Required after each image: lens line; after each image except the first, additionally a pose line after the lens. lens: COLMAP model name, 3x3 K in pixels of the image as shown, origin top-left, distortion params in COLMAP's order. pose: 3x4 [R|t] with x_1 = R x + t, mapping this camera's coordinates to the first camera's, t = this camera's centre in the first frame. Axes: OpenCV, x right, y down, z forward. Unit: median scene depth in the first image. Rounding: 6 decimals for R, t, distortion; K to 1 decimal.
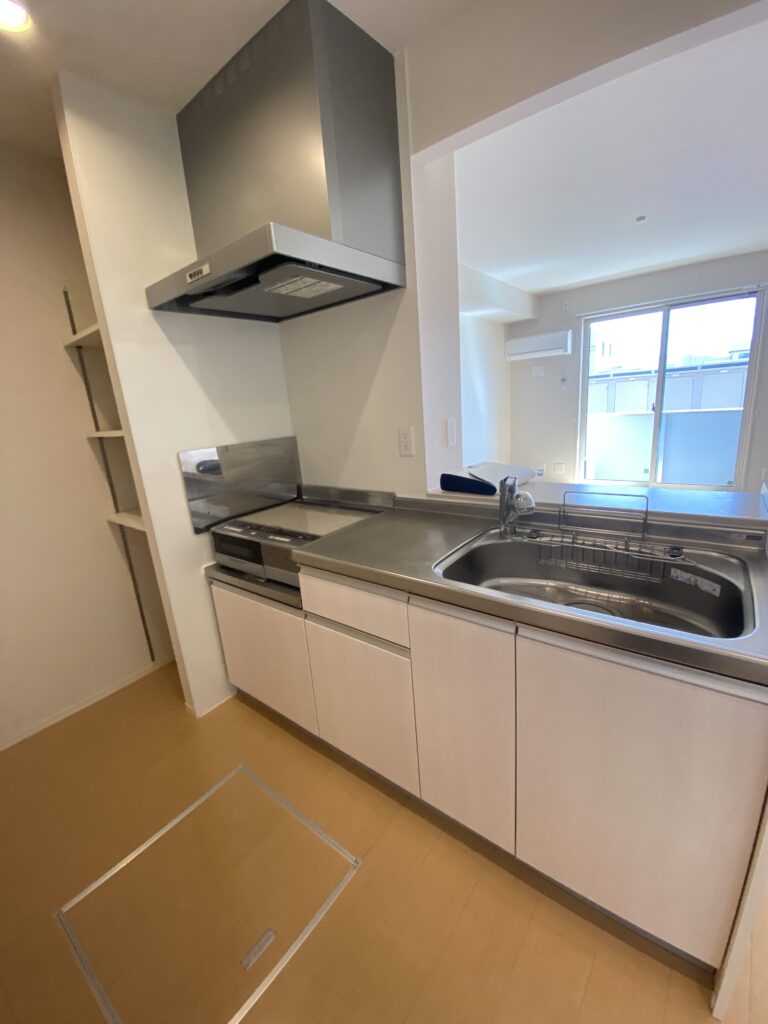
lens RADIAL K [[420.9, 0, 385.6], [0, 420.9, 507.1], [0, 0, 1]] dist [-0.002107, -0.000594]
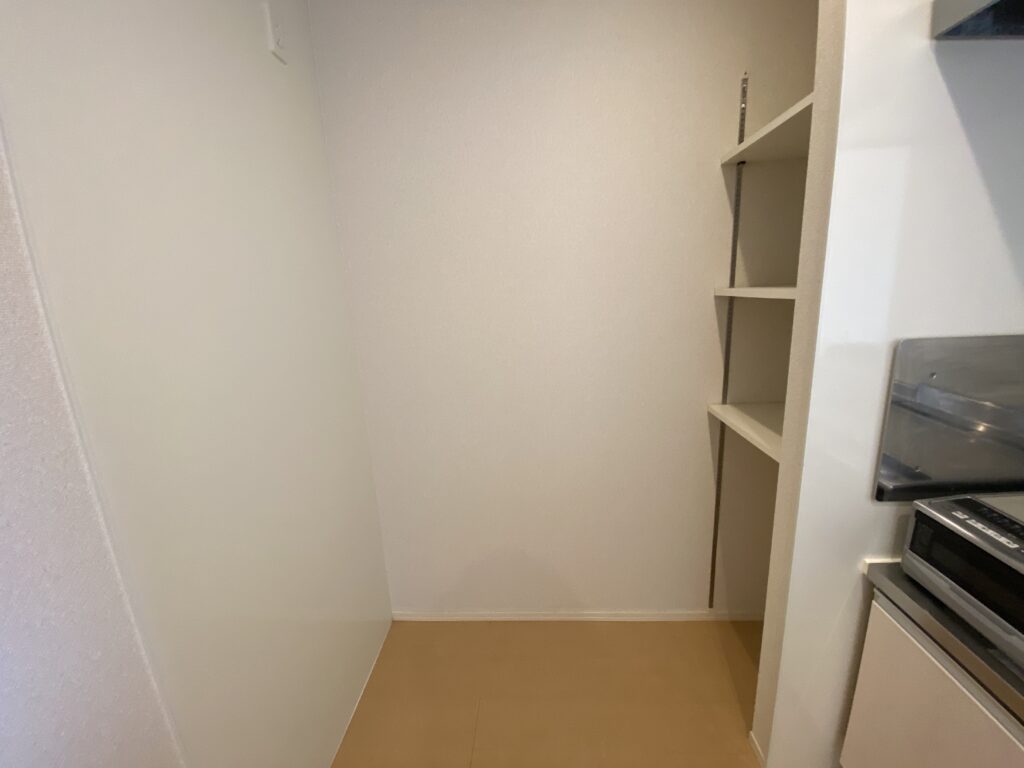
lens RADIAL K [[420.9, 0, 516.1], [0, 420.9, 380.2], [0, 0, 1]] dist [-0.002107, -0.000594]
pose [[0.579069, 0.229937, -0.782182, -0.326017], [-0.196527, 0.970481, 0.139797, -0.062006], [0.791237, 0.072768, 0.607164, 0.322047]]
